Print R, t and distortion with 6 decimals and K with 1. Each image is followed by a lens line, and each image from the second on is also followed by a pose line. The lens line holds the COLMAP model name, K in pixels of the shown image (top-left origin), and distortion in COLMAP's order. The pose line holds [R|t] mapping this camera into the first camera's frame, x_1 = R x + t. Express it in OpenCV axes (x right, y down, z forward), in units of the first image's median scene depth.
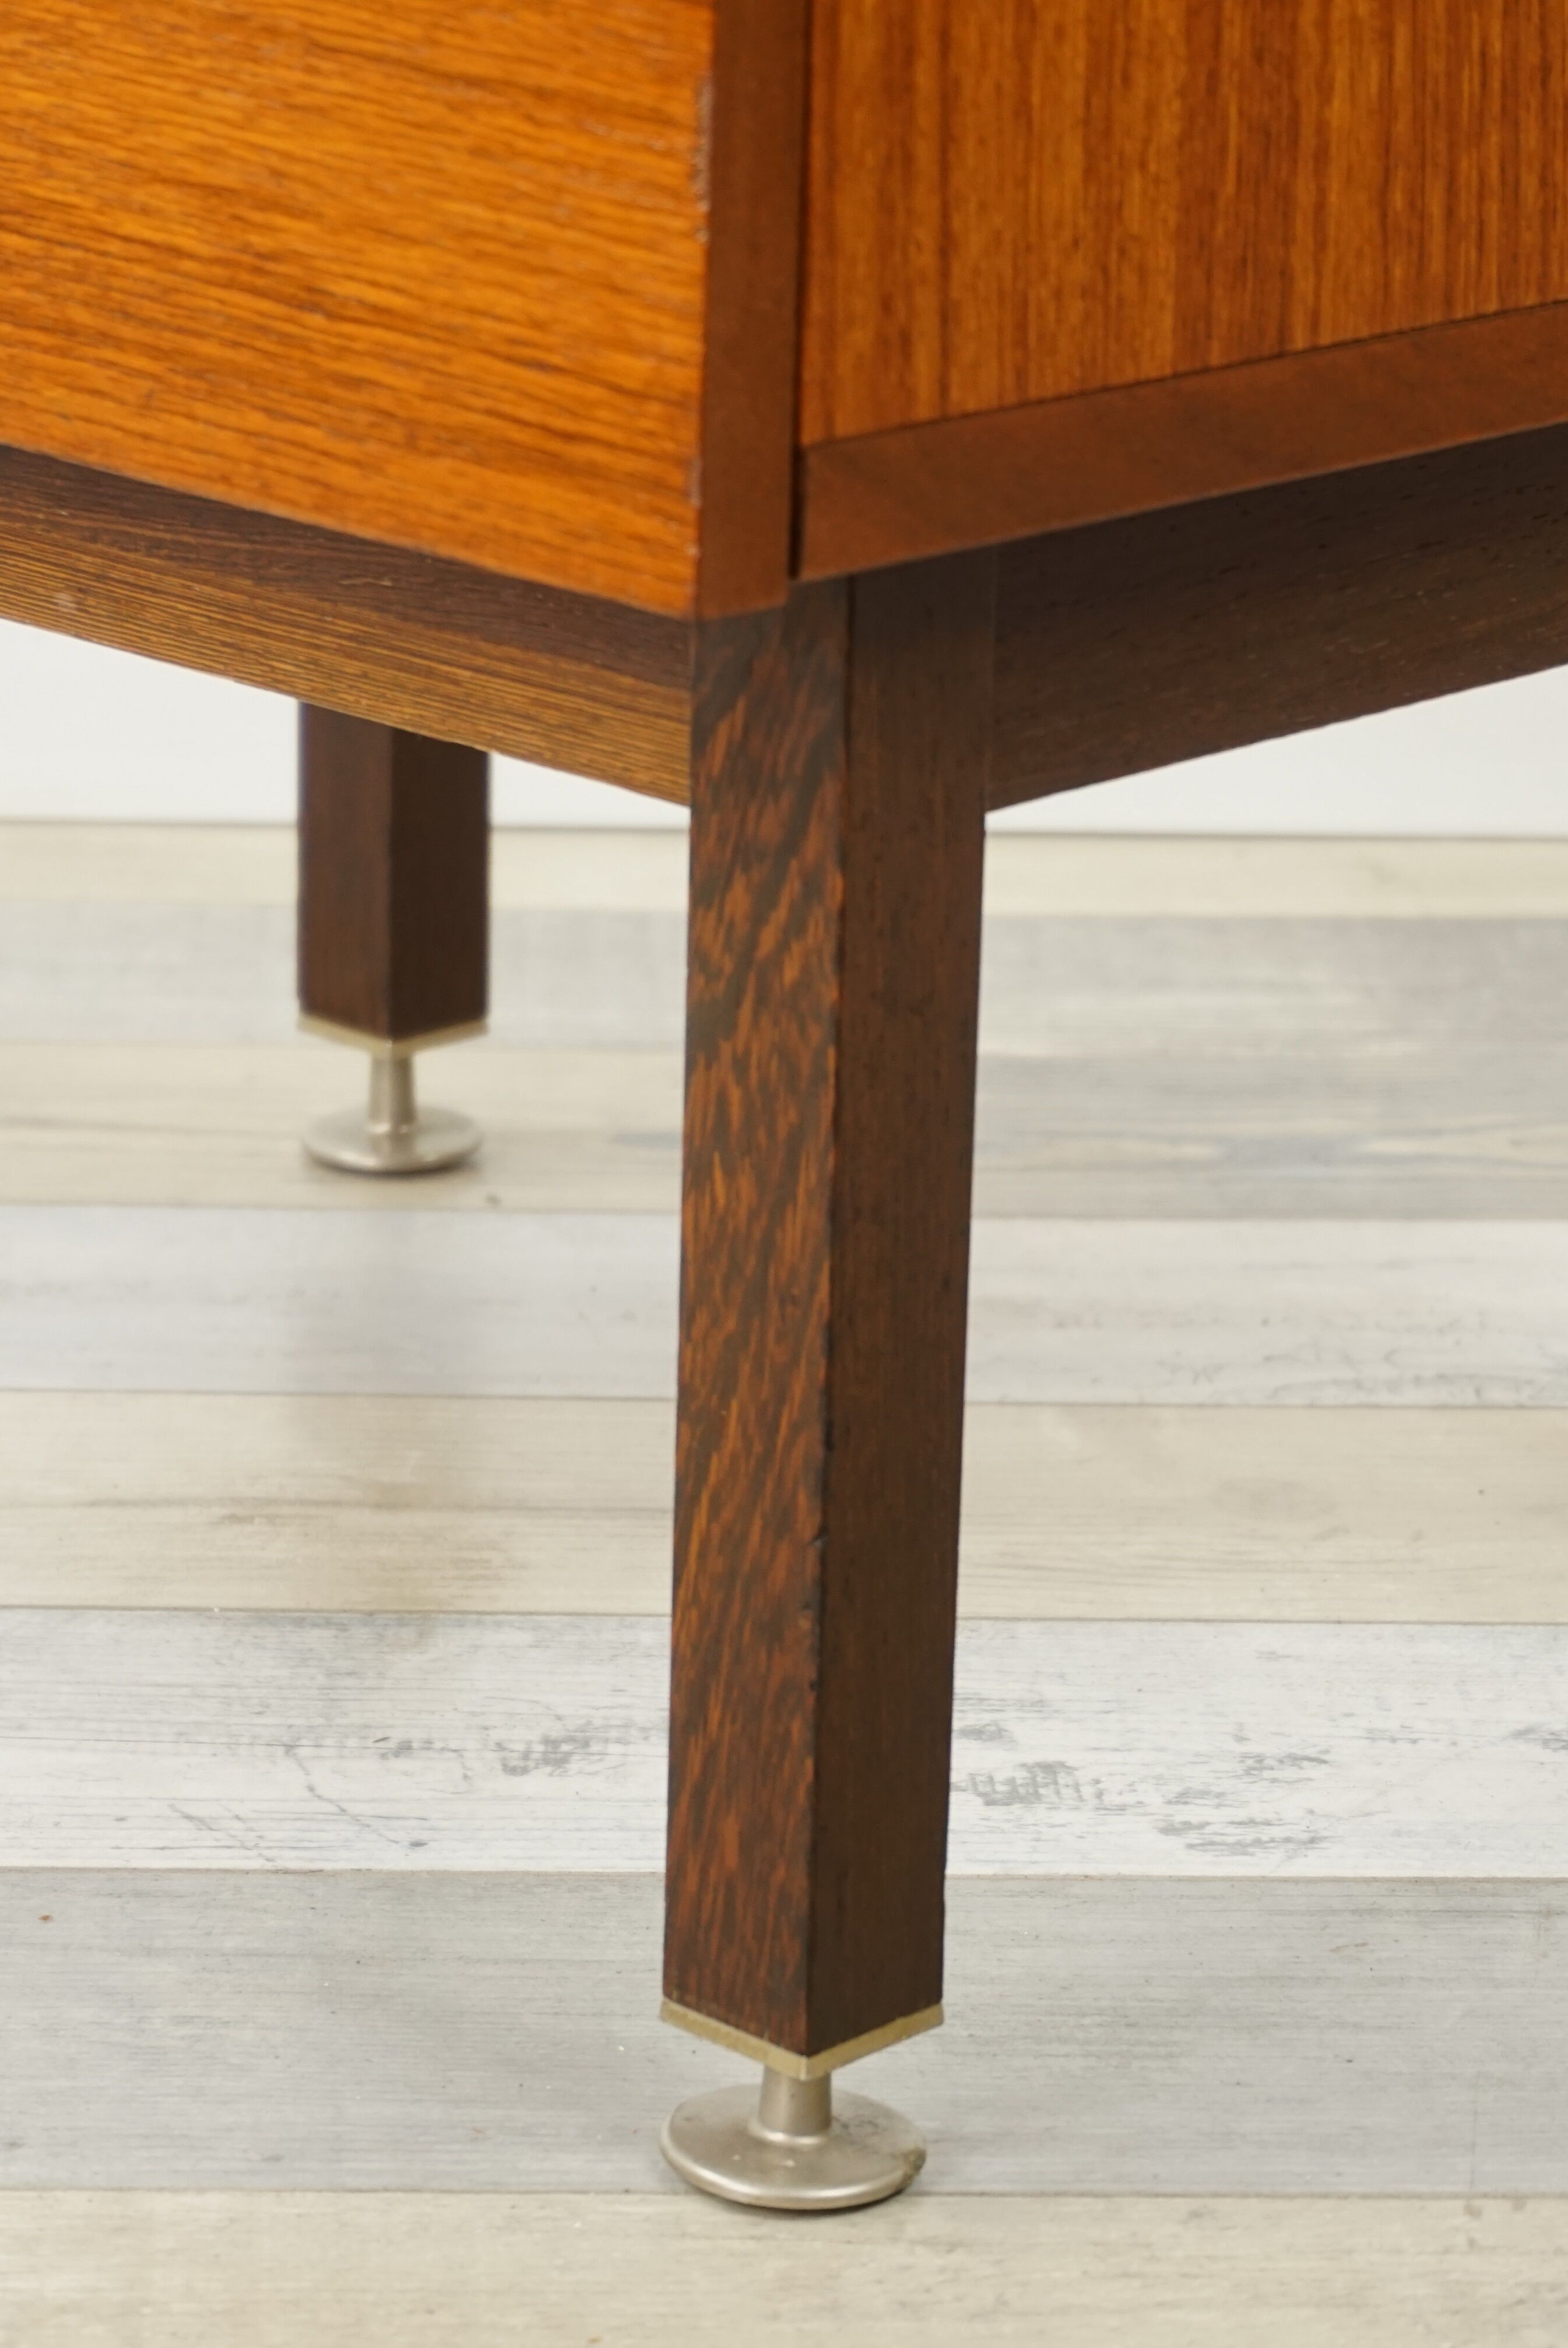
lens RADIAL K [[7094.1, 0, 791.9], [0, 7094.1, 1181.4], [0, 0, 1]] dist [0.084632, 0.000000]
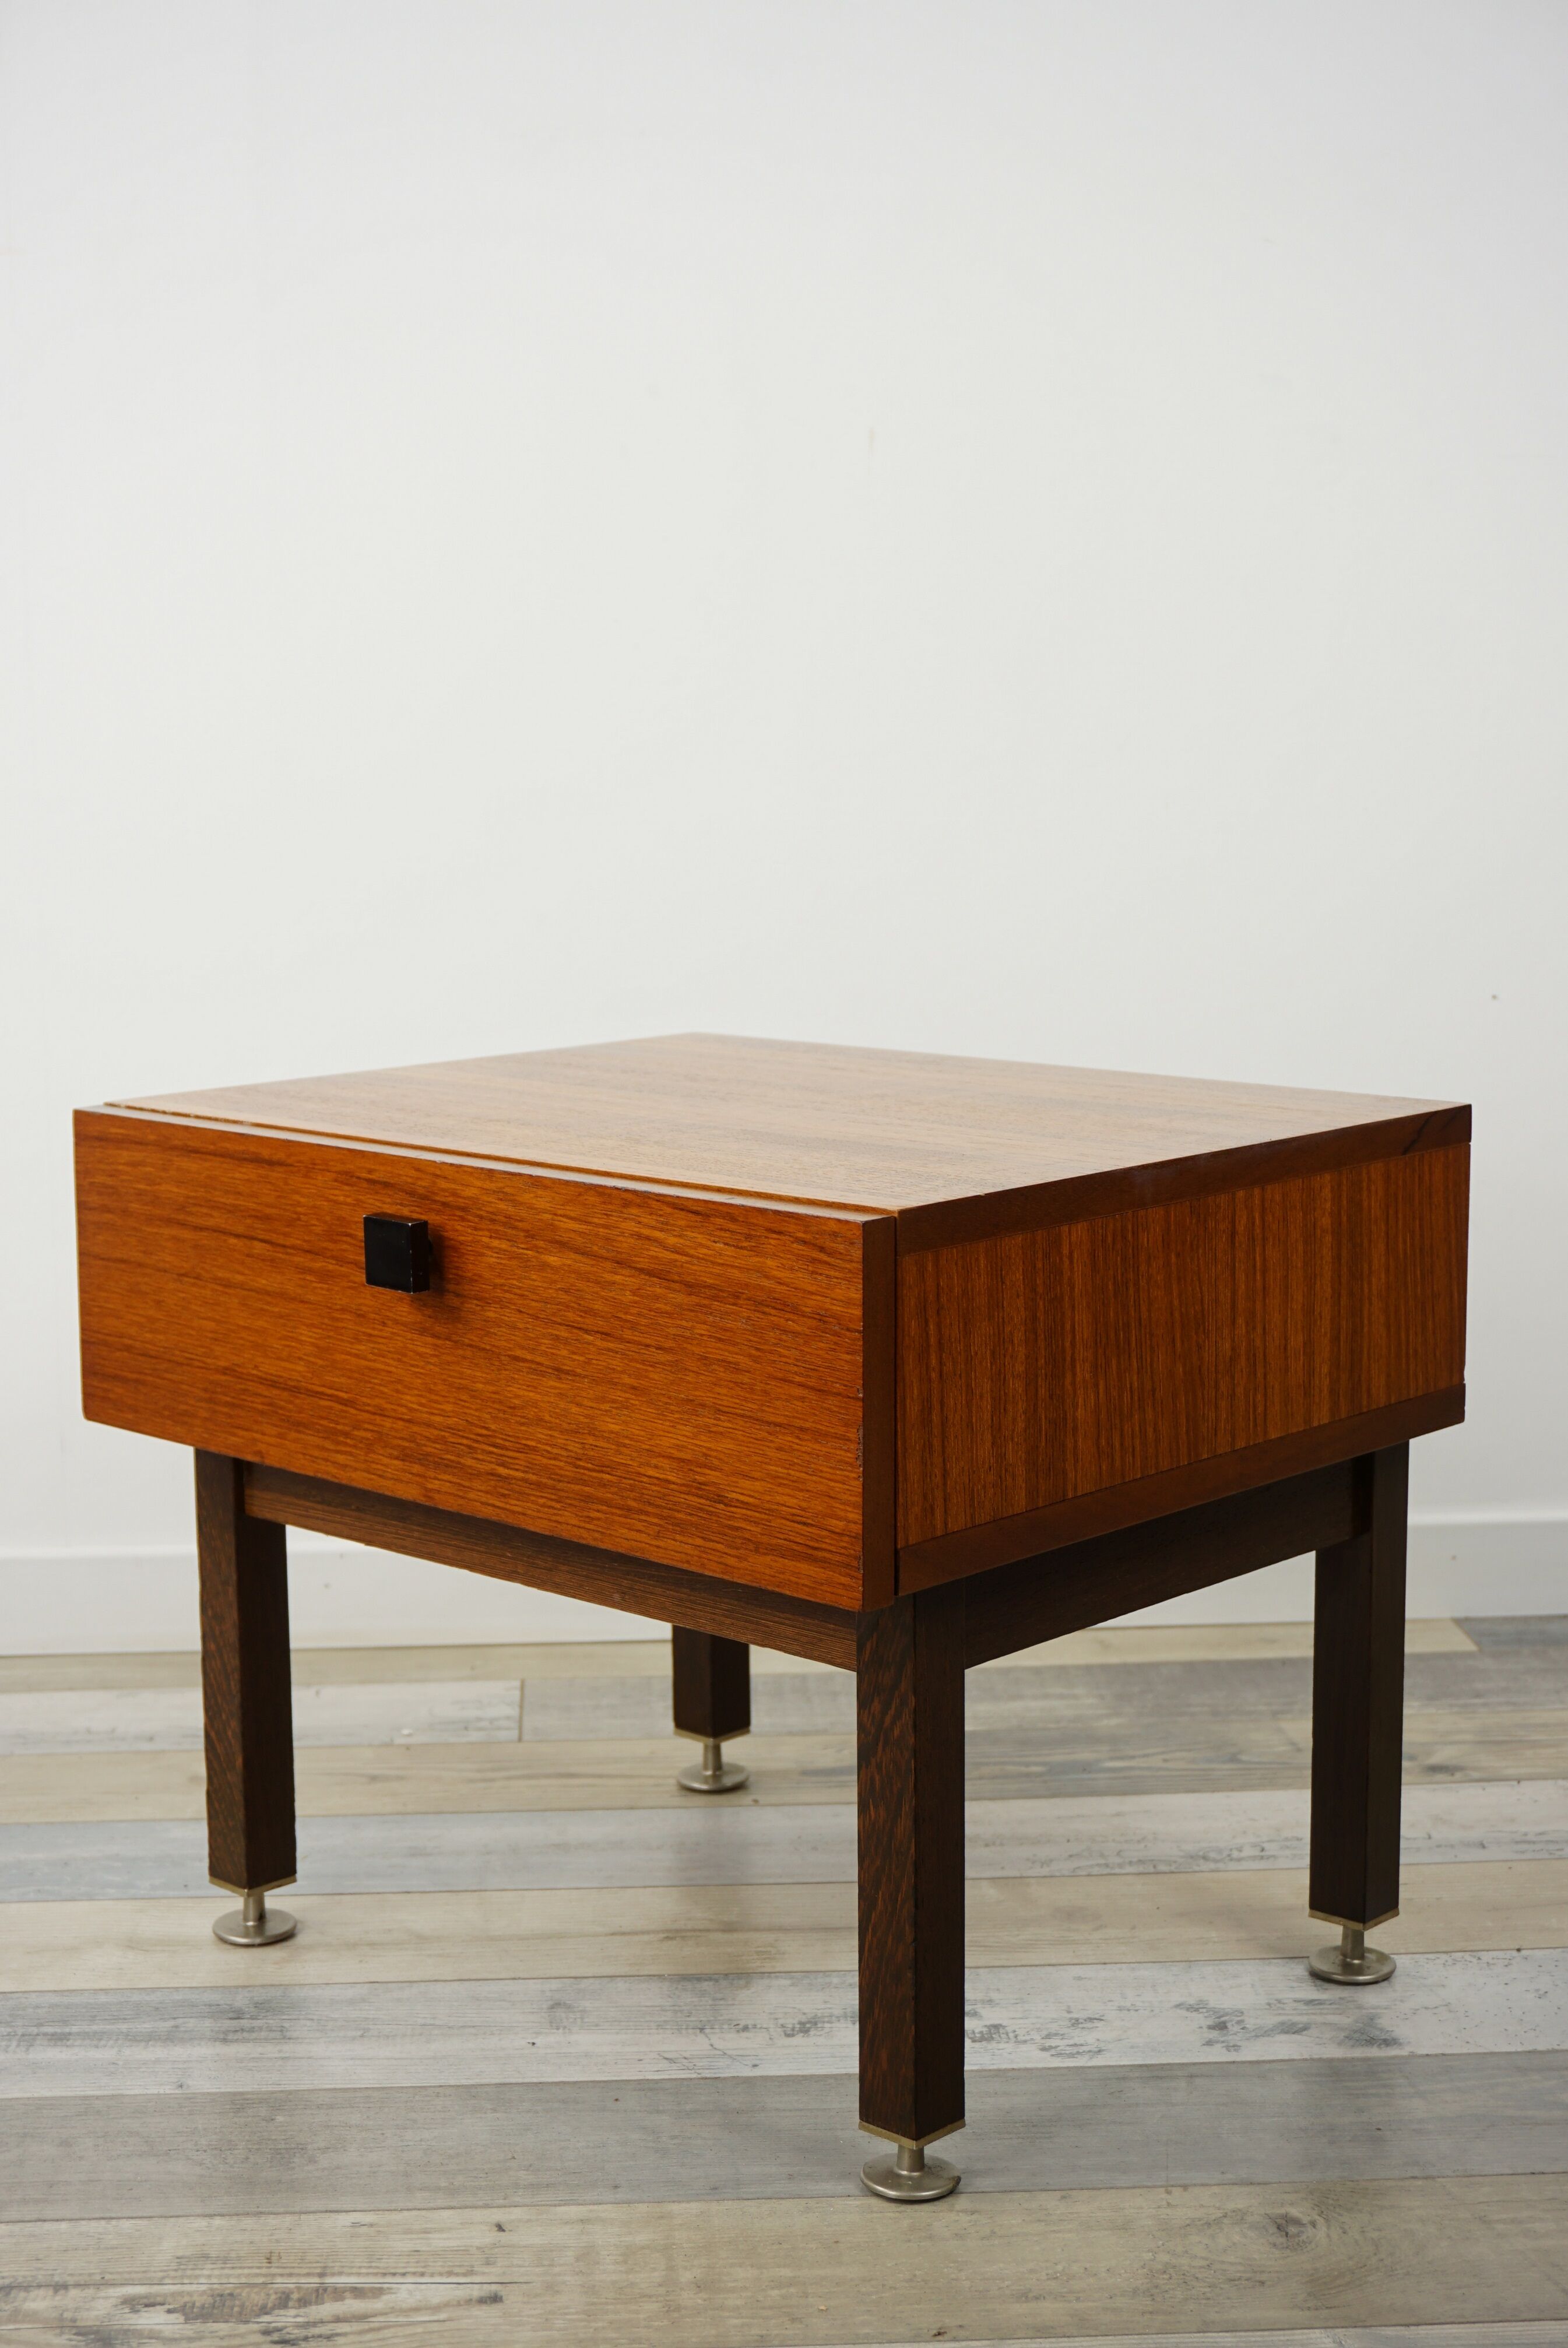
lens RADIAL K [[3445.6, 0, 832.1], [0, 3445.6, 1202.3], [0, 0, 1]] dist [0.022056, 0.000000]
pose [[0.999307, -0.035524, 0.011096, -0.031123], [0.036806, 0.987512, -0.153183, -0.027348], [-0.005516, 0.153485, 0.988136, -0.333528]]
